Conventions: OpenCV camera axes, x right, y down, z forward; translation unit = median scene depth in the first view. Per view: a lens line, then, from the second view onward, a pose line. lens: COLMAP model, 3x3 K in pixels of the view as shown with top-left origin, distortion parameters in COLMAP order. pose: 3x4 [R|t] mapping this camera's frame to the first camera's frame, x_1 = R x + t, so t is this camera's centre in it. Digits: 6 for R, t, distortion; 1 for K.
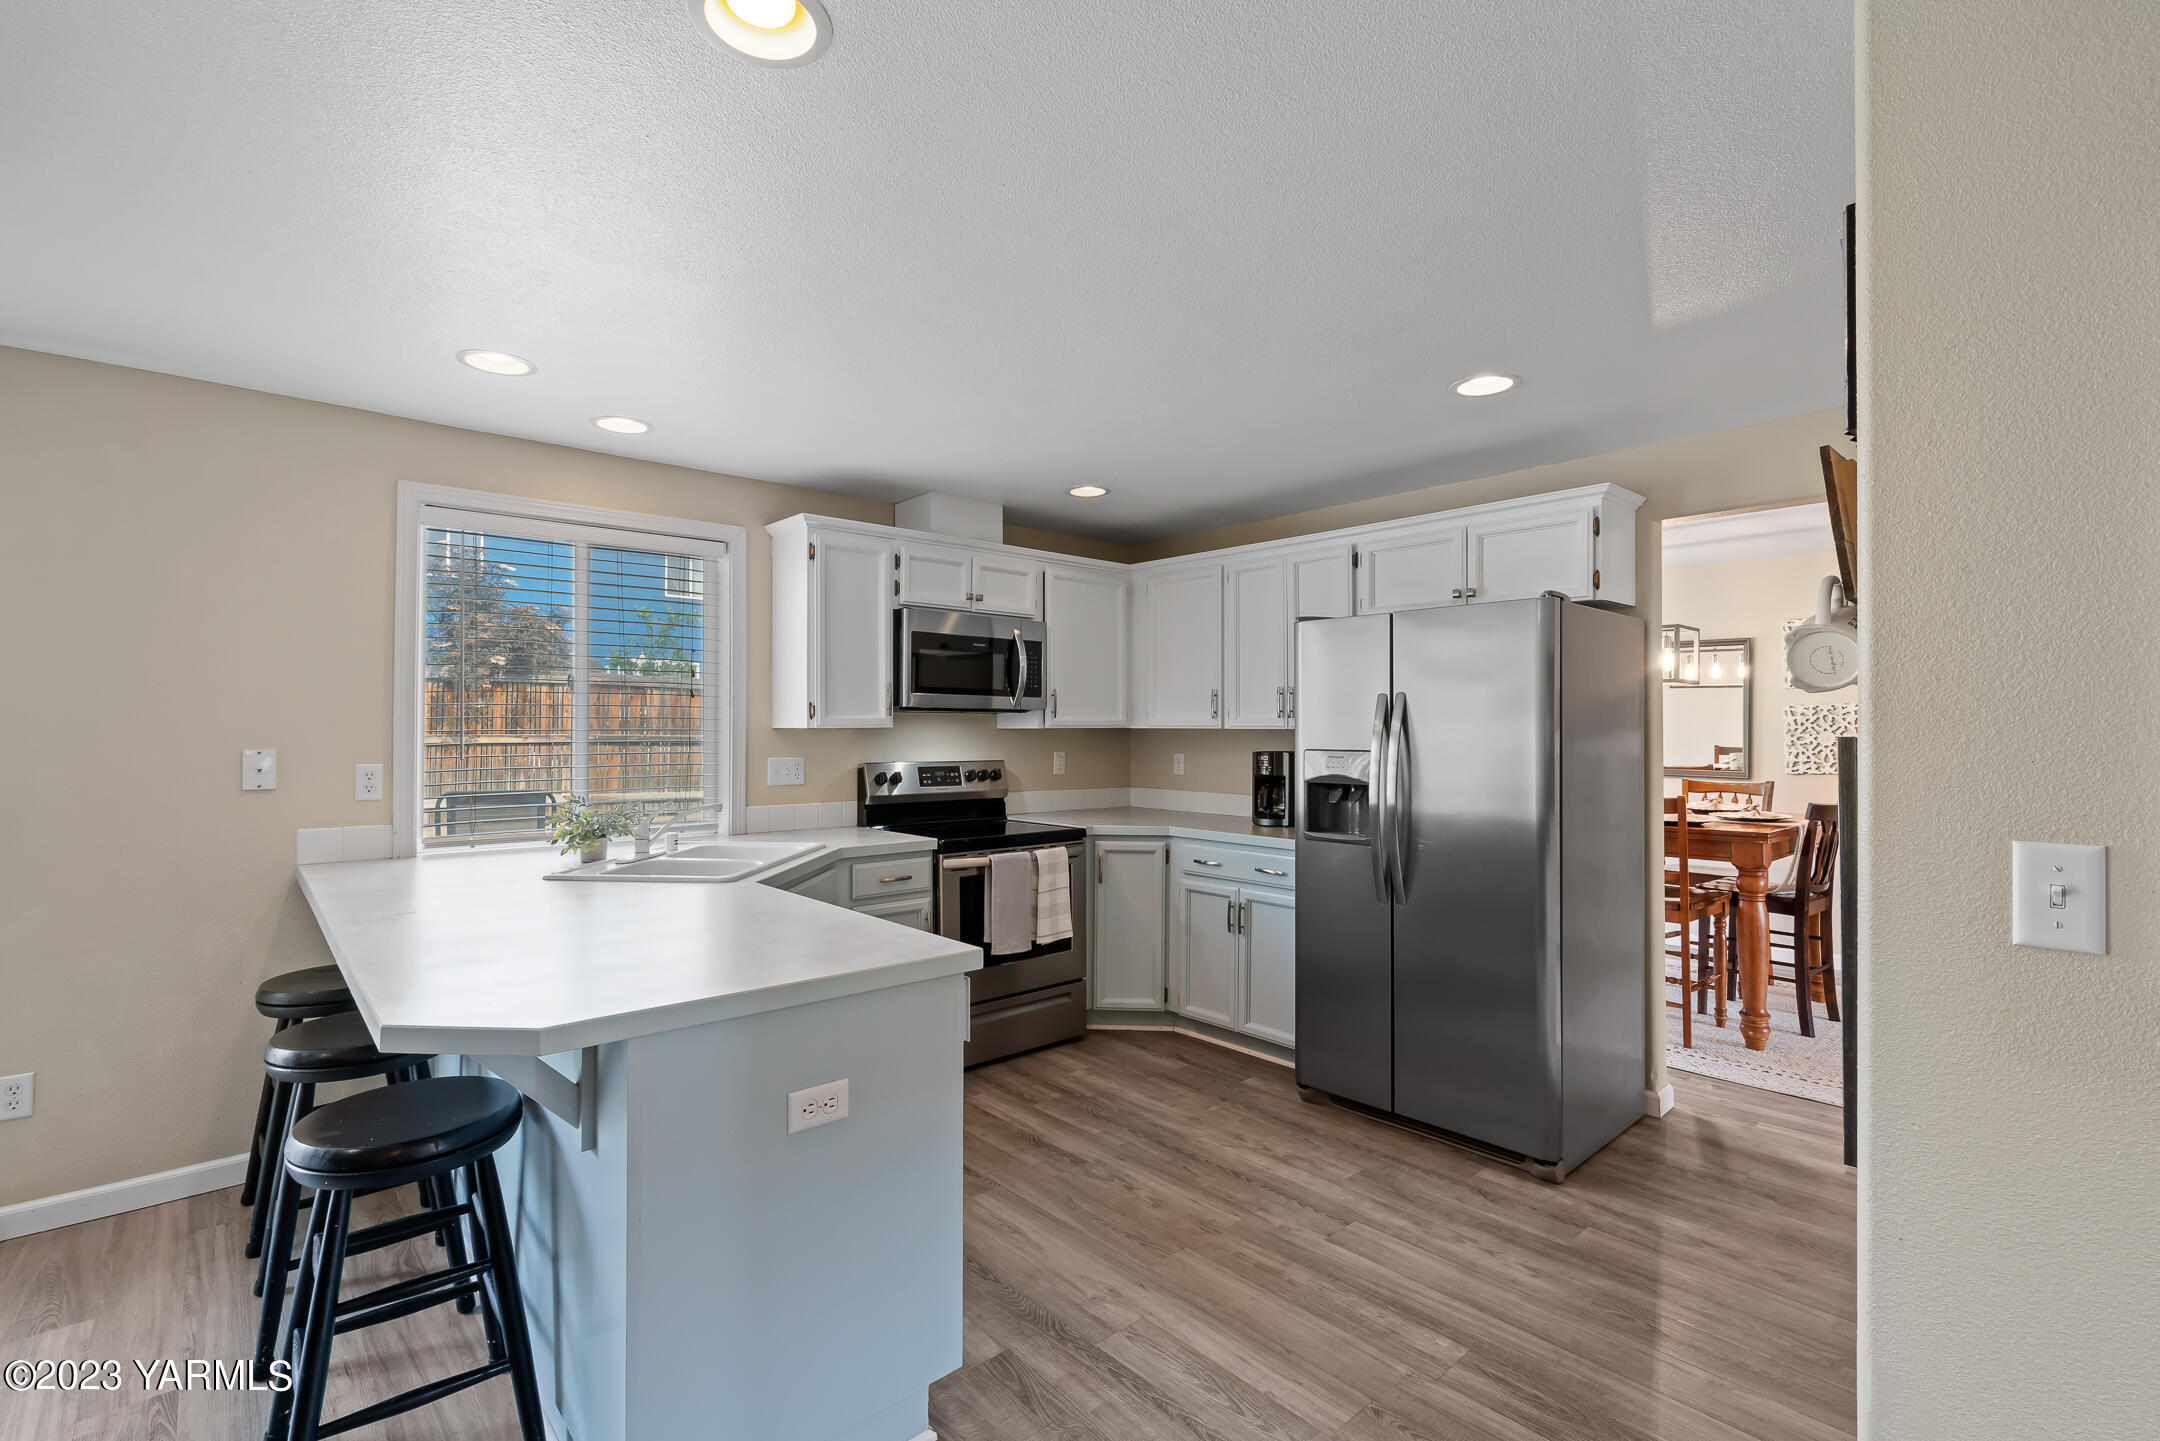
lens RADIAL K [[961.7, 0, 1080.0], [0, 961.7, 720.5], [0, 0, 1]] dist [-0.008393, -0.000221]
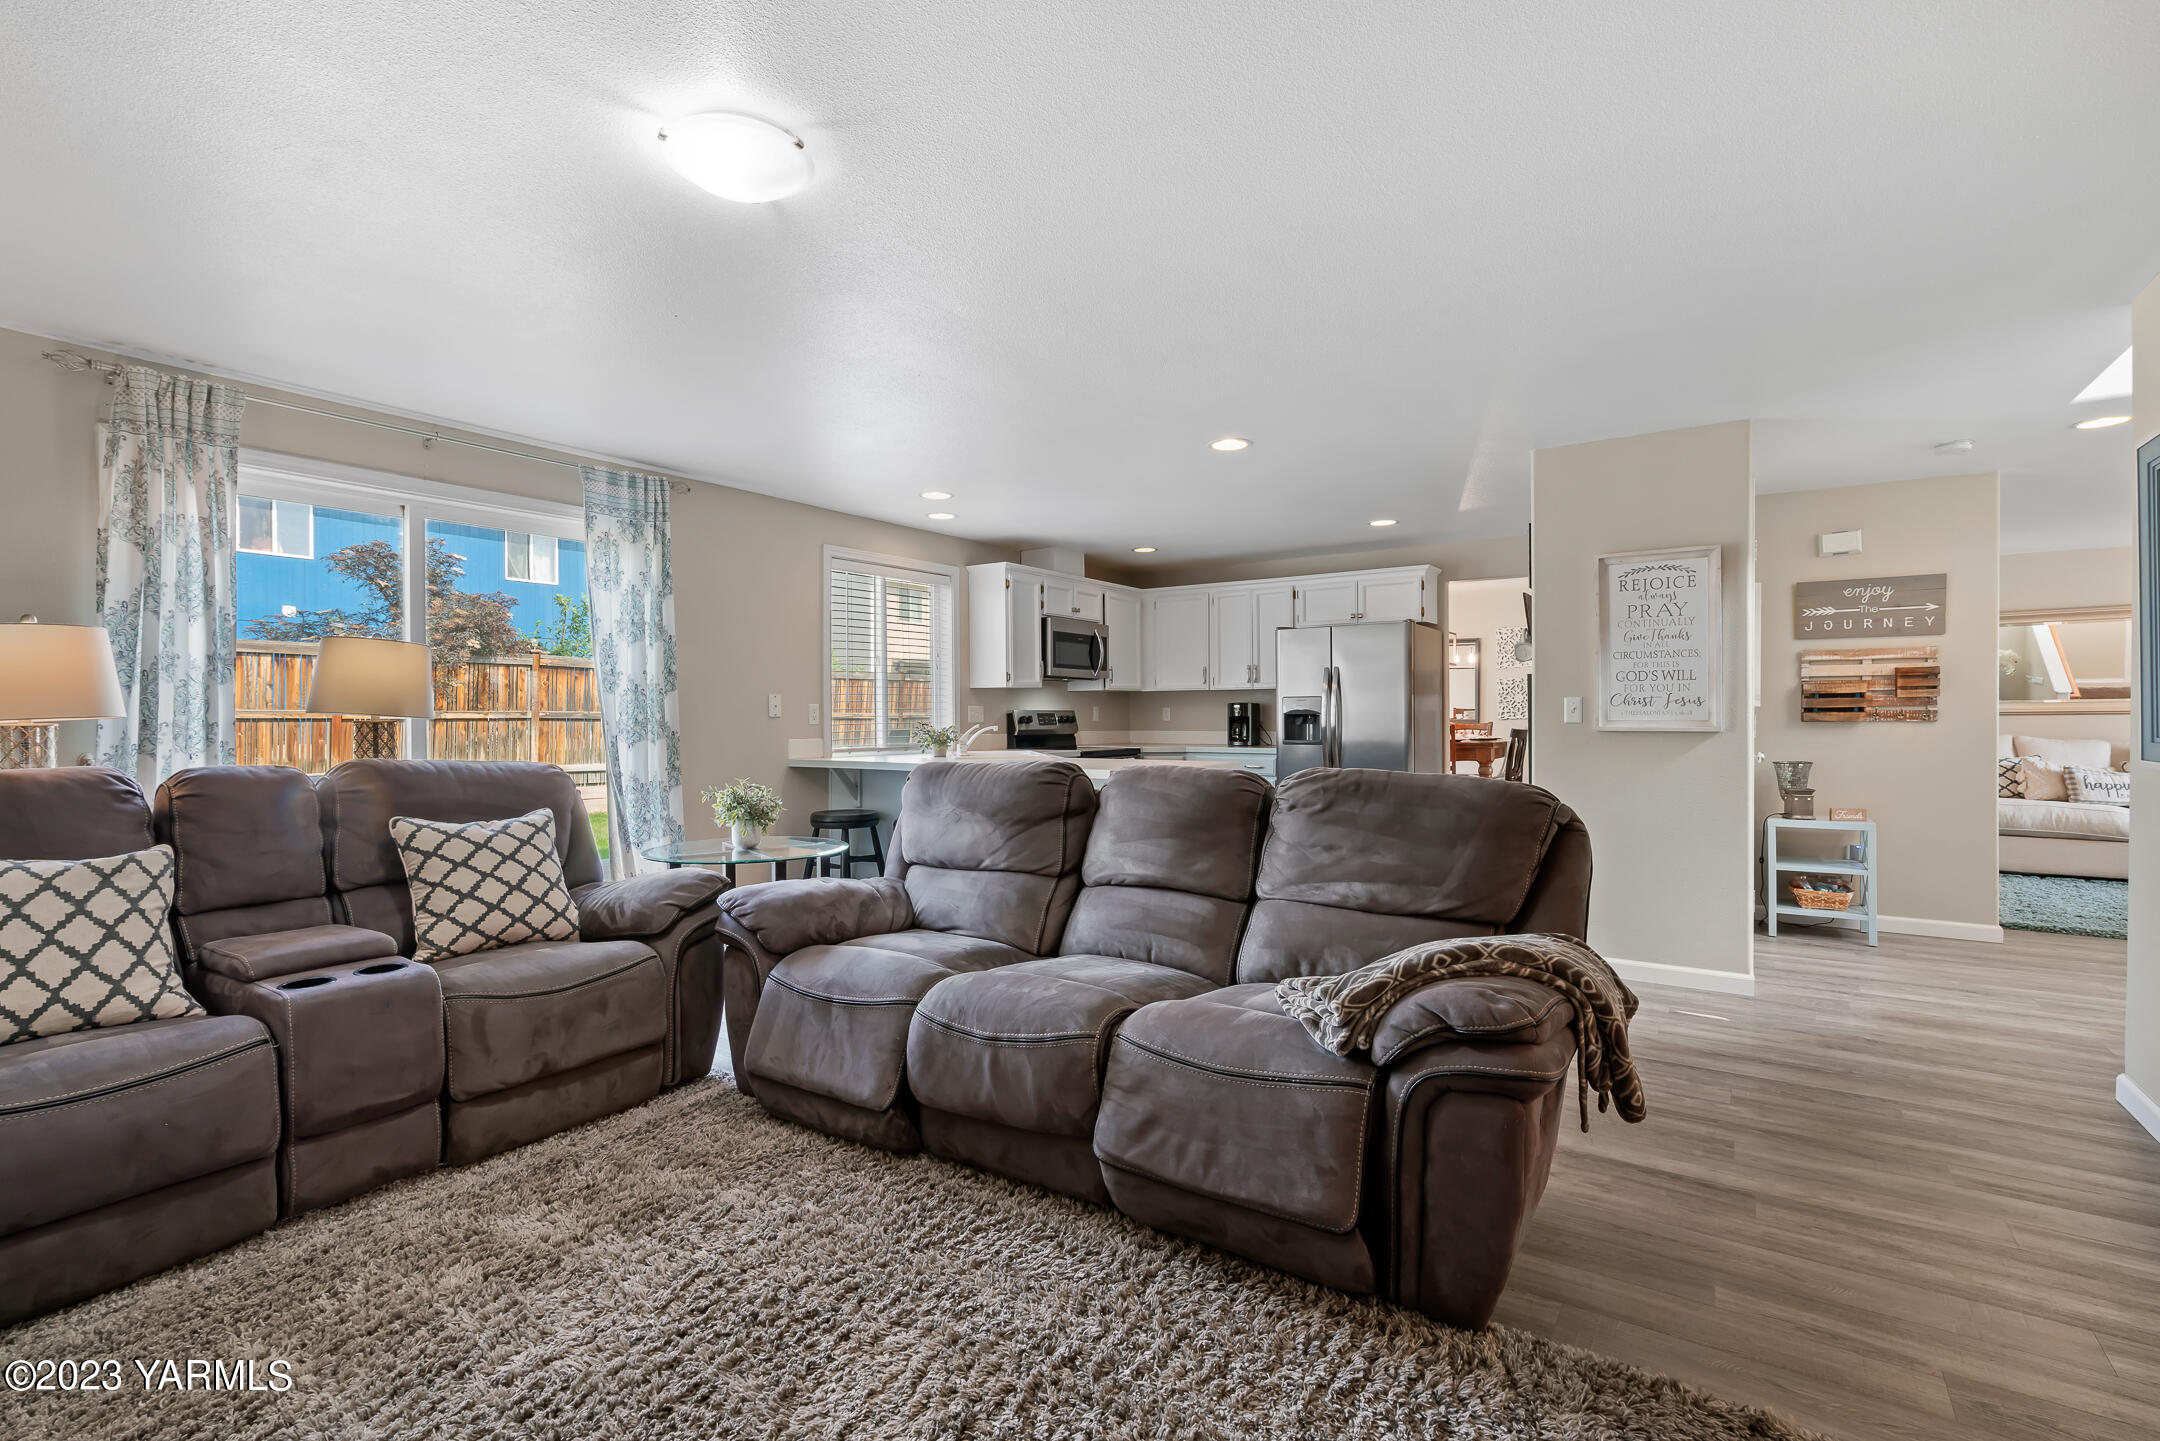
lens RADIAL K [[961.7, 0, 1080.0], [0, 961.7, 720.5], [0, 0, 1]] dist [-0.008393, -0.000221]
pose [[0.971827, -0.009216, 0.235515, -0.495229], [0.005933, 0.999875, 0.014643, 0.037927], [-0.235621, -0.012833, 0.971760, -0.618584]]
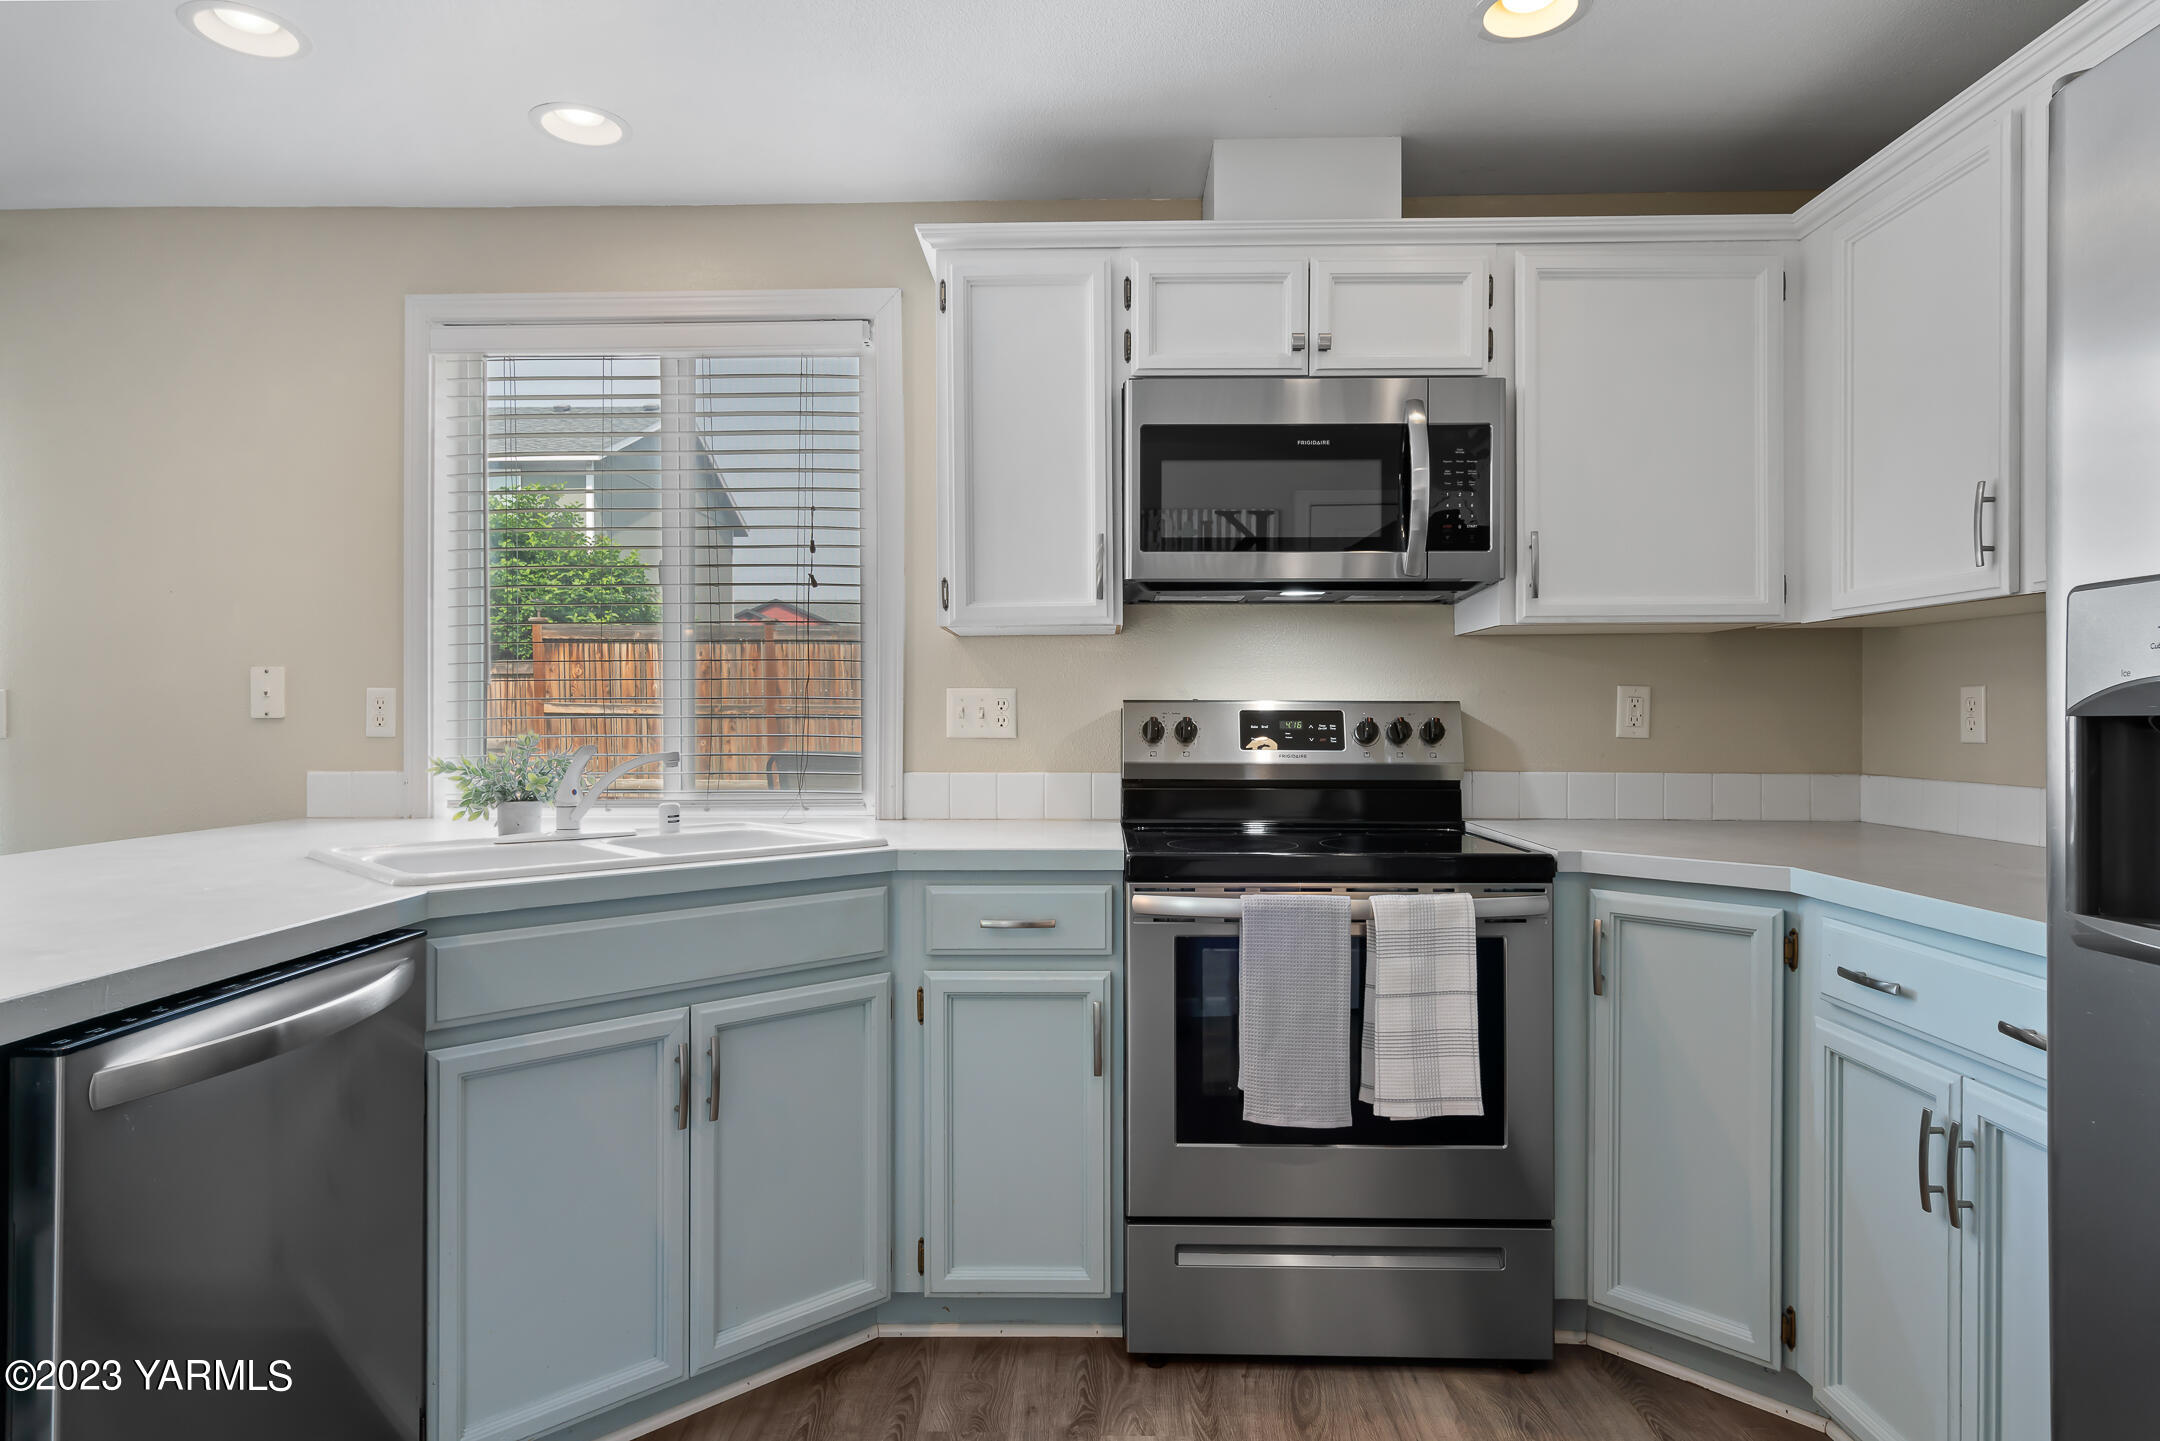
lens RADIAL K [[1240.0, 0, 1082.0], [0, 1240.0, 726.5], [0, 0, 1]] dist [0.021113, 0.000216]
pose [[0.731398, 0.001691, -0.681949, 0.221048], [0.009428, 0.999876, 0.012591, 0.048930], [0.681886, -0.015639, 0.731291, 0.477374]]
